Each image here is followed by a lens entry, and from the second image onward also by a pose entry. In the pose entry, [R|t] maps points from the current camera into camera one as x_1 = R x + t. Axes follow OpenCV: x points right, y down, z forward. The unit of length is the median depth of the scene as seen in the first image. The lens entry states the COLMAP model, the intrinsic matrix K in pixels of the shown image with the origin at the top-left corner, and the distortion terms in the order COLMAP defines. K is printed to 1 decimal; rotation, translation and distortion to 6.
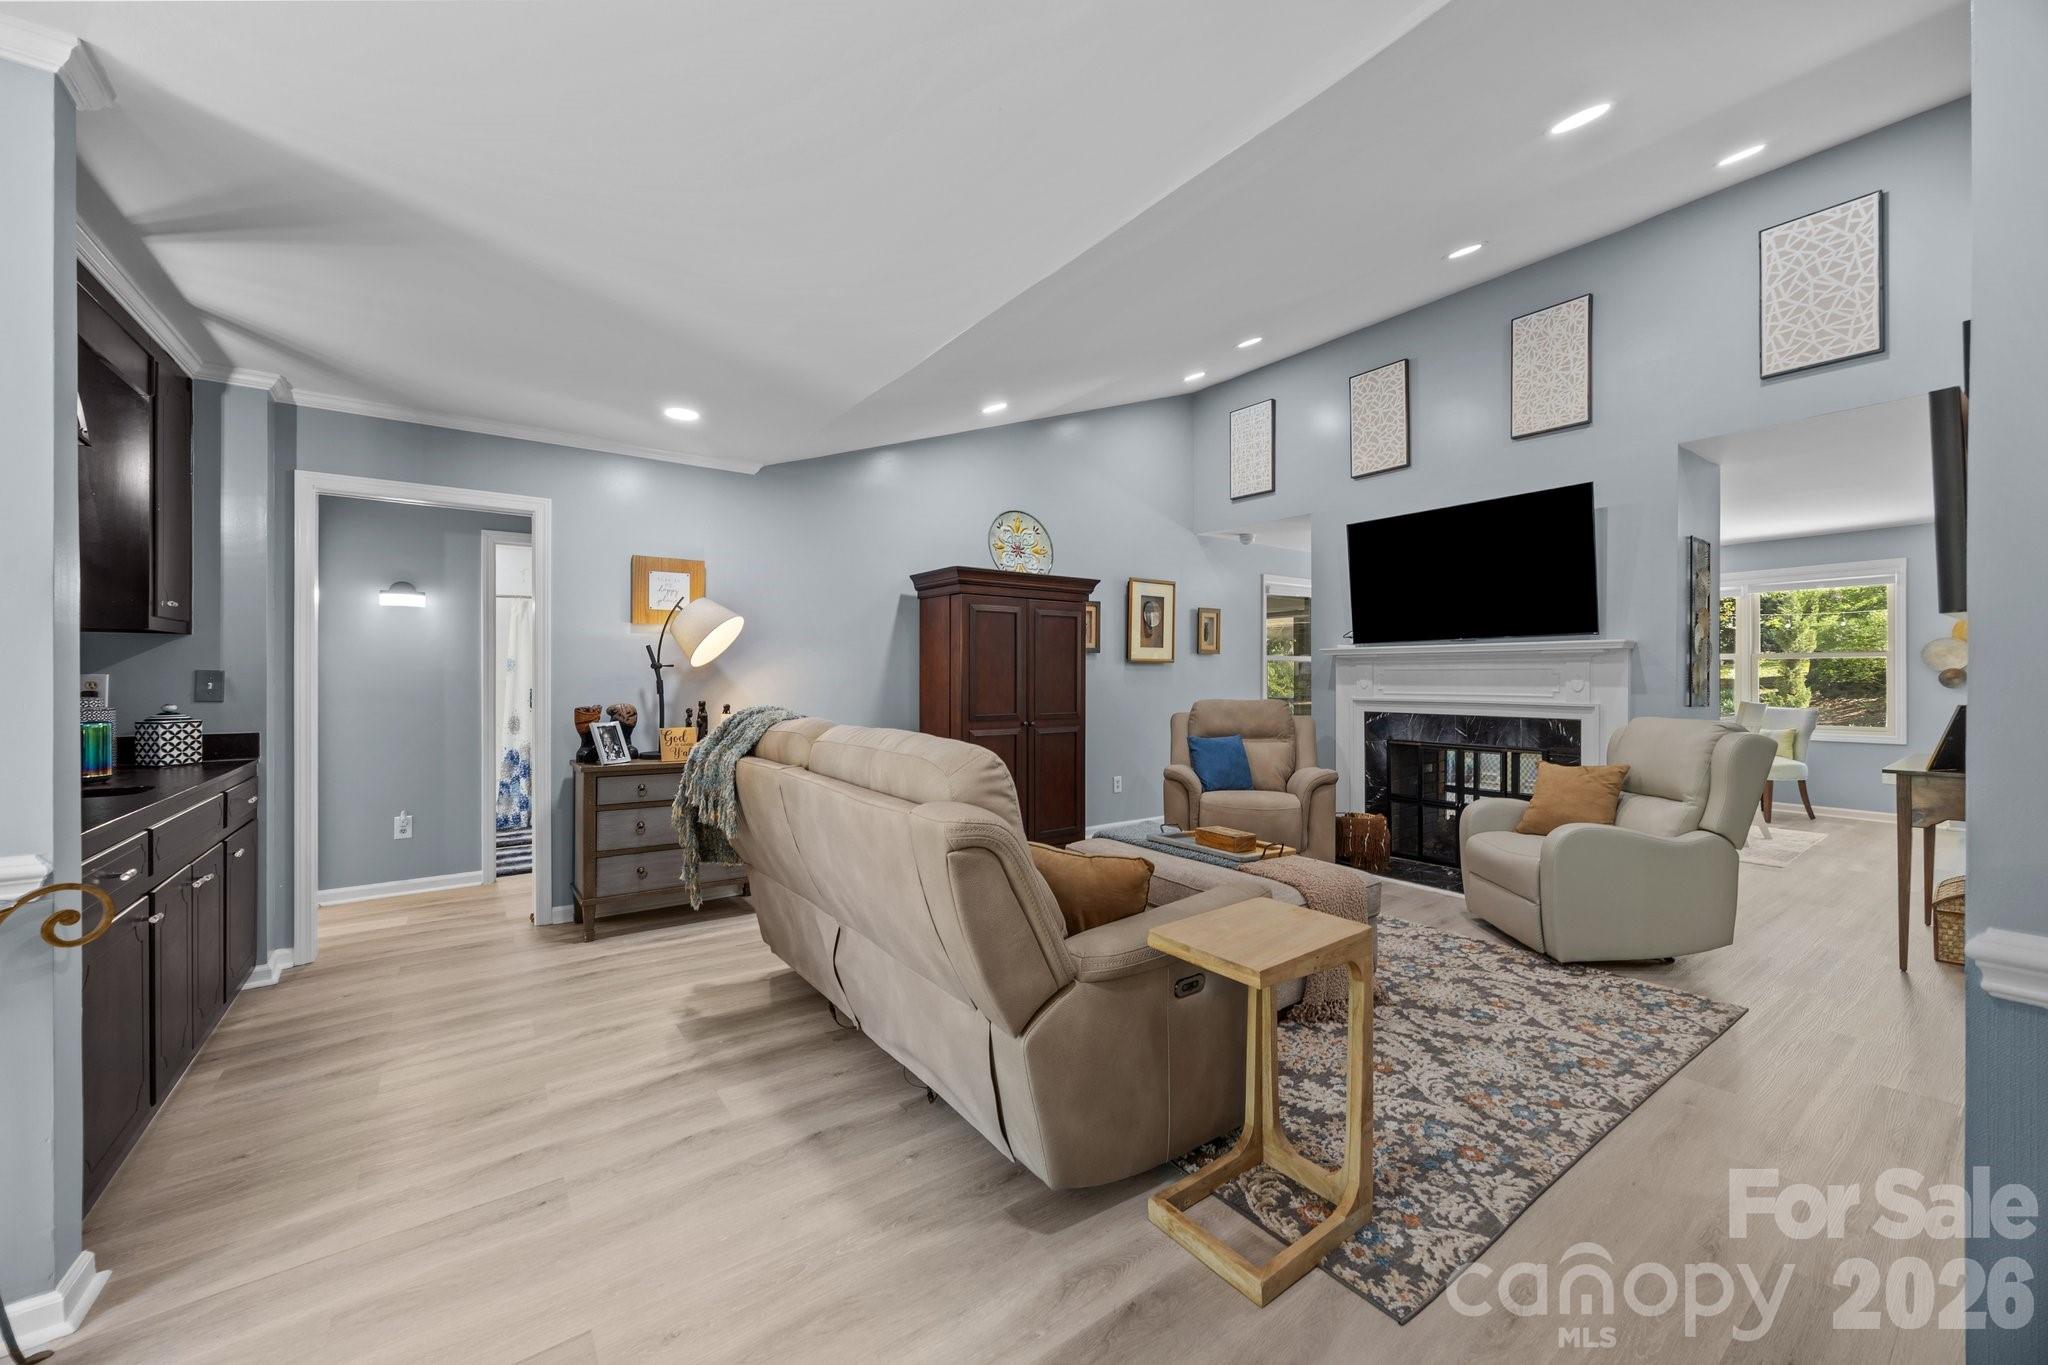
lens RADIAL K [[780.4, 0, 1029.9], [0, 780.4, 678.8], [0, 0, 1]] dist [0.002465, -0.001168]
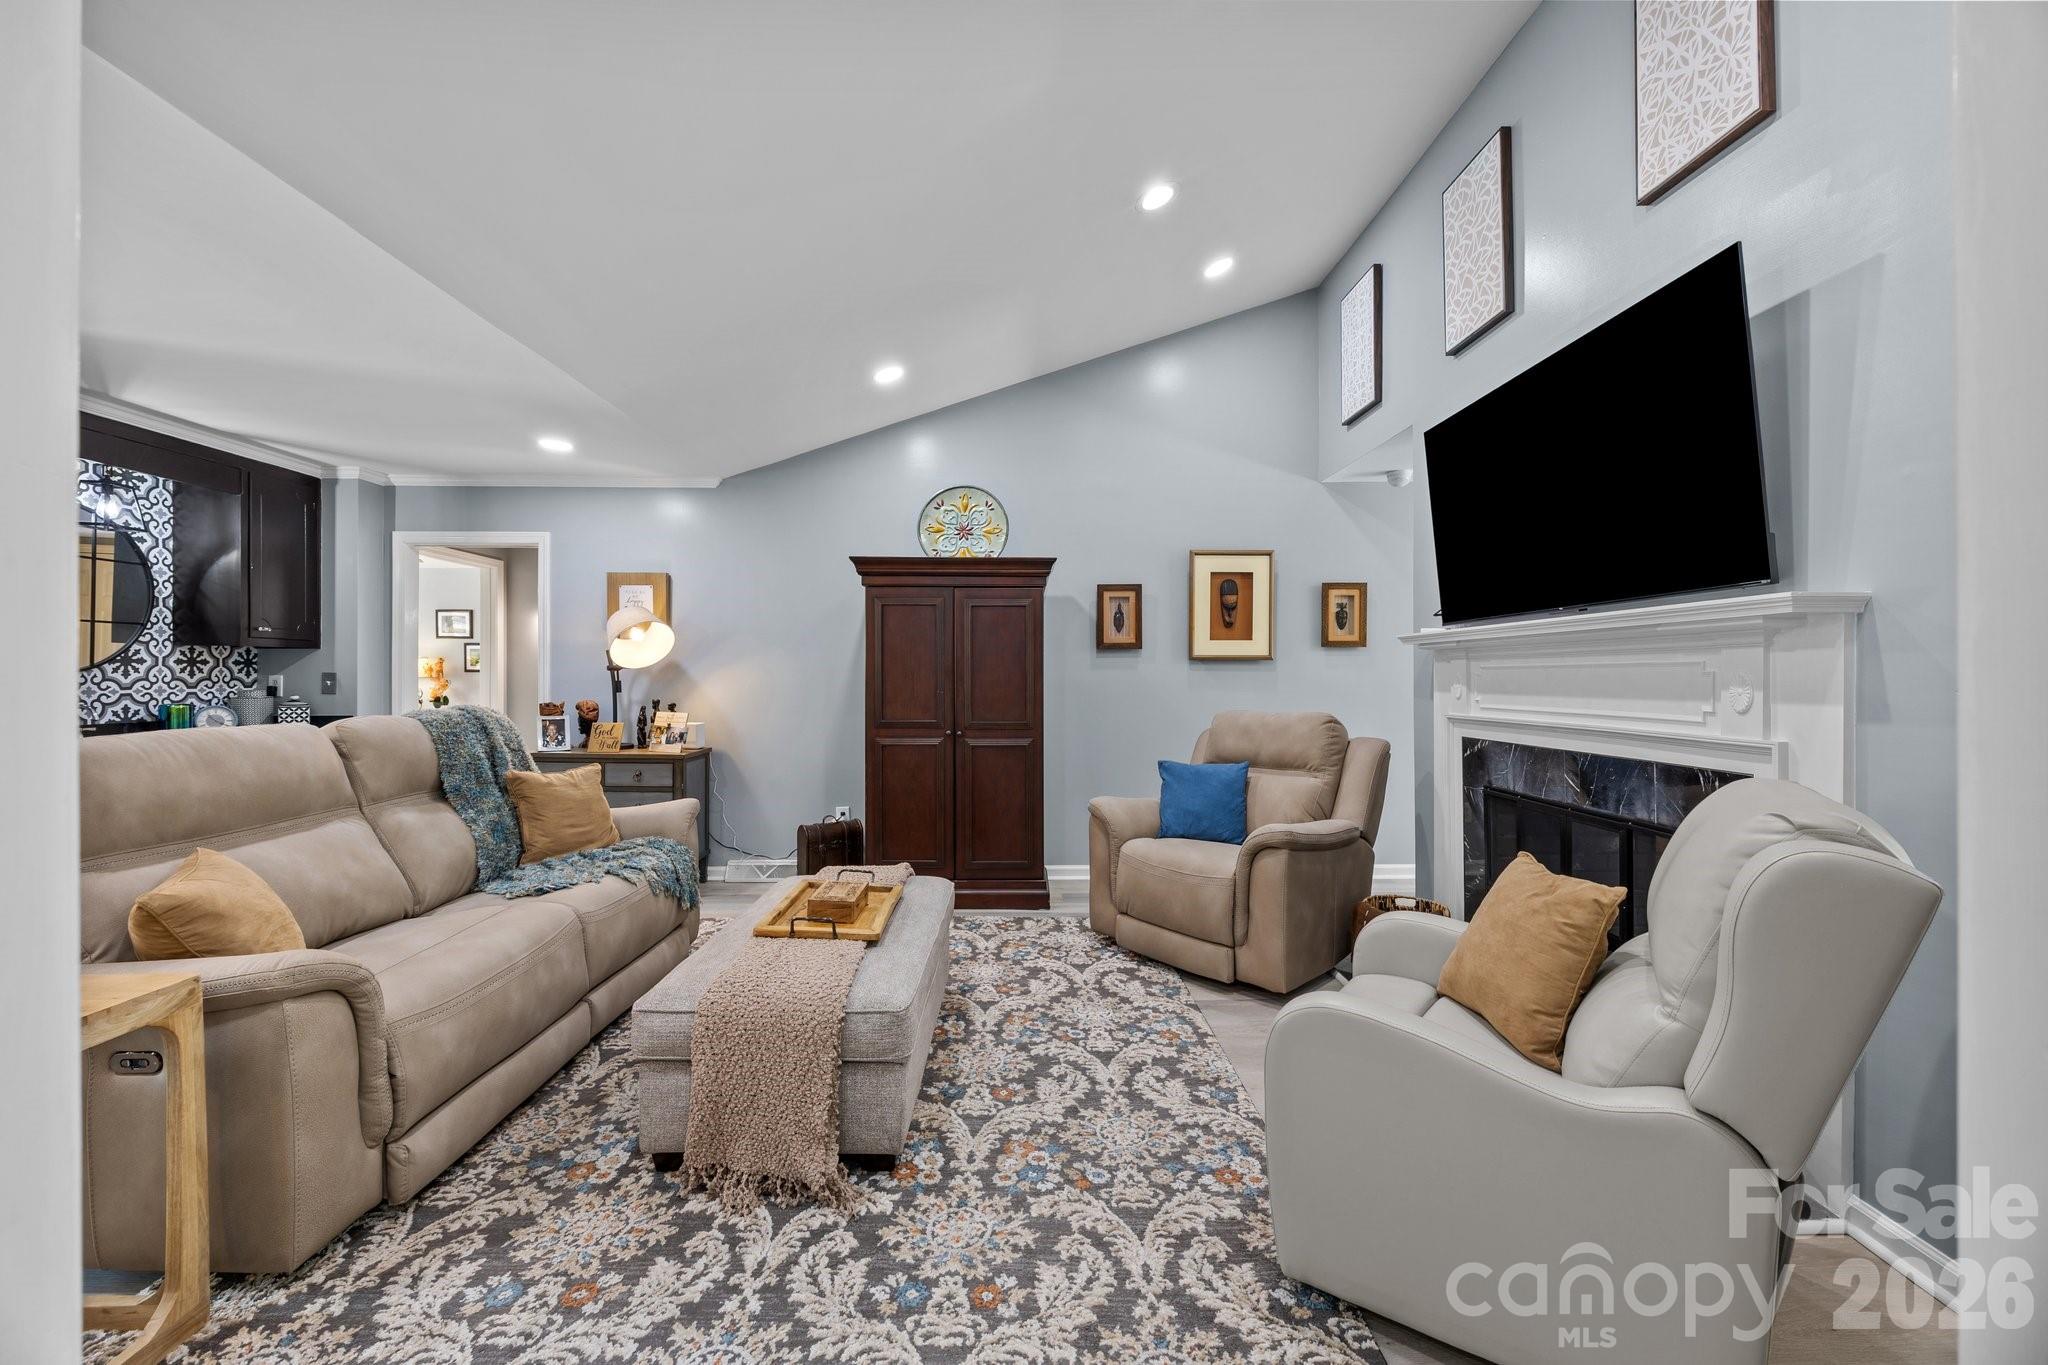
lens RADIAL K [[780.4, 0, 1028.3], [0, 780.4, 676.4], [0, 0, 1]] dist [0.002465, -0.001168]
pose [[0.814284, 0.000400, -0.580466, 0.646782], [-0.003608, 0.999984, -0.004371, -0.001273], [0.580455, 0.005654, 0.814273, 0.402542]]
